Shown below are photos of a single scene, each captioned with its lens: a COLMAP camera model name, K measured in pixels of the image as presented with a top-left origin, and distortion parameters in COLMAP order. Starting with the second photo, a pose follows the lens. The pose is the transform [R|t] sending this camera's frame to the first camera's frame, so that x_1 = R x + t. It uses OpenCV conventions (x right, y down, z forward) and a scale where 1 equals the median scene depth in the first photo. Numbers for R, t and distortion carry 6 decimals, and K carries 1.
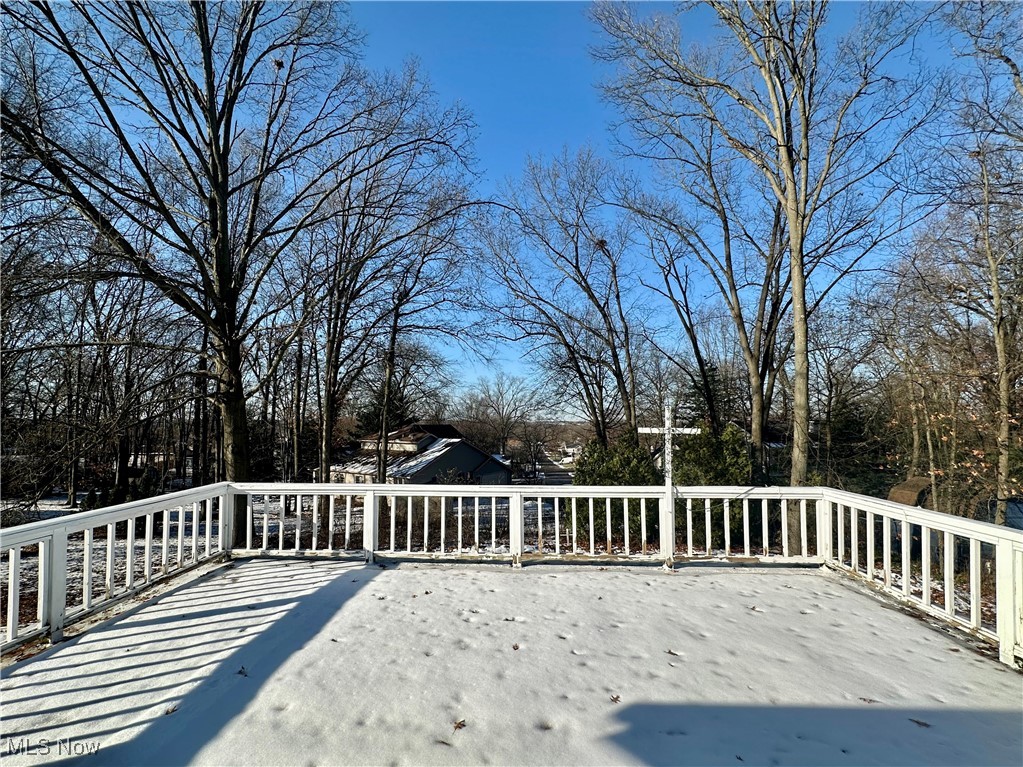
lens RADIAL K [[444.8, 0, 510.7], [0, 444.8, 419.4], [0, 0, 1]] dist [-0.000183, 0.000254]
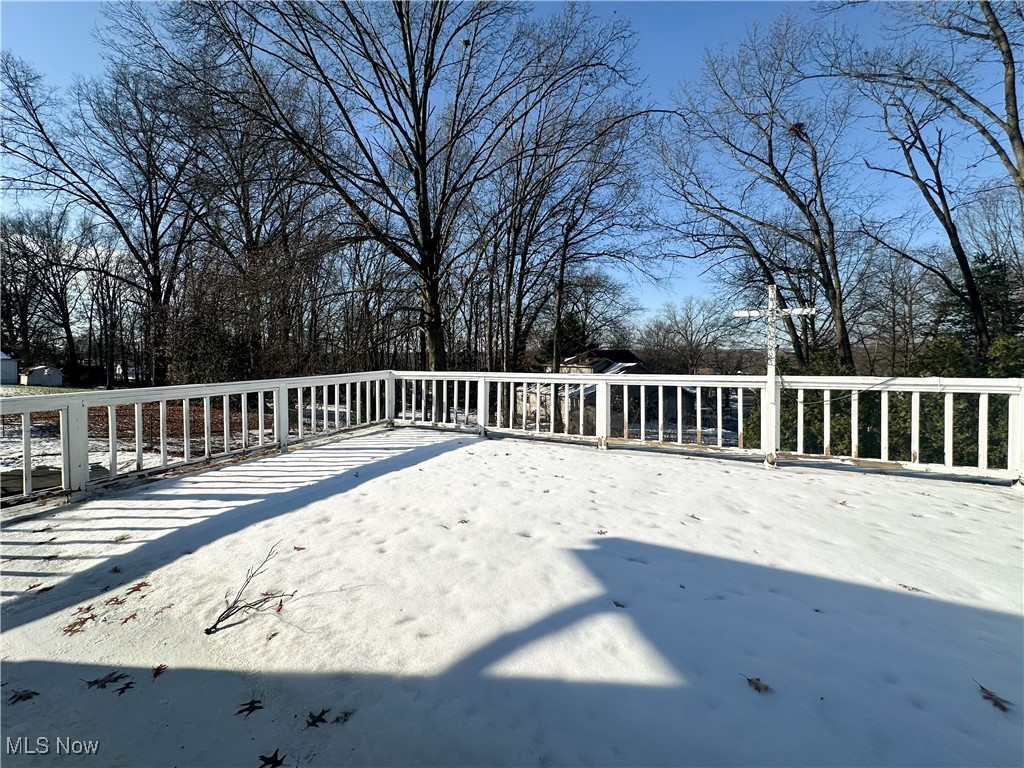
lens RADIAL K [[431.9, 0, 513.7], [0, 431.9, 381.9], [0, 0, 1]] dist [-0.002090, 0.000449]
pose [[0.891598, 0.005459, -0.452795, 0.138748], [0.018890, 0.998609, 0.049236, 0.054063], [0.452434, -0.052452, 0.890254, -0.006345]]
